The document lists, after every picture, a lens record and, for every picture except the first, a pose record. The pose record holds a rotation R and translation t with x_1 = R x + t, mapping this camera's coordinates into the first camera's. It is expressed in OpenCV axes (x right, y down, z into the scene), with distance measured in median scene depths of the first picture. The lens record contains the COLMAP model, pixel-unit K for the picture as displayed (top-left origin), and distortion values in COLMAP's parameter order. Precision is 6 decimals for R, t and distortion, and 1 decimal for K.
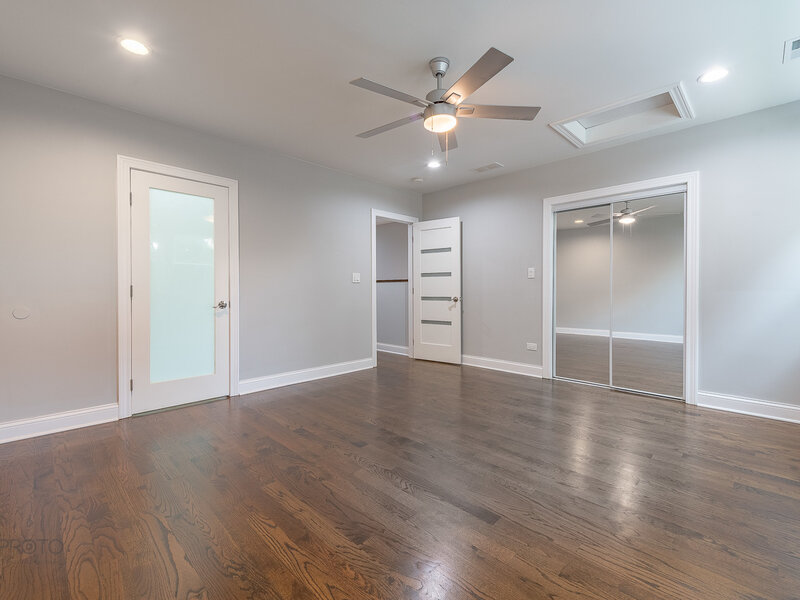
lens RADIAL K [[363.6, 0, 405.6], [0, 363.6, 288.5], [0, 0, 1]] dist [0.009140, -0.000190]
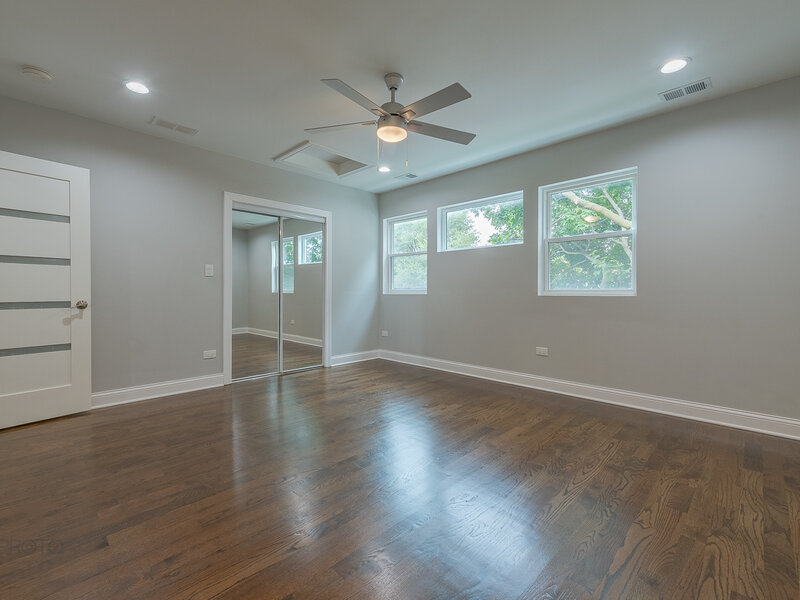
lens RADIAL K [[363.6, 0, 405.6], [0, 363.6, 288.5], [0, 0, 1]] dist [0.009140, -0.000190]
pose [[-0.009636, 0.007729, 0.999924, -0.552153], [-0.005487, 0.999955, -0.007782, 0.004866], [-0.999939, -0.005561, -0.009593, 0.548041]]
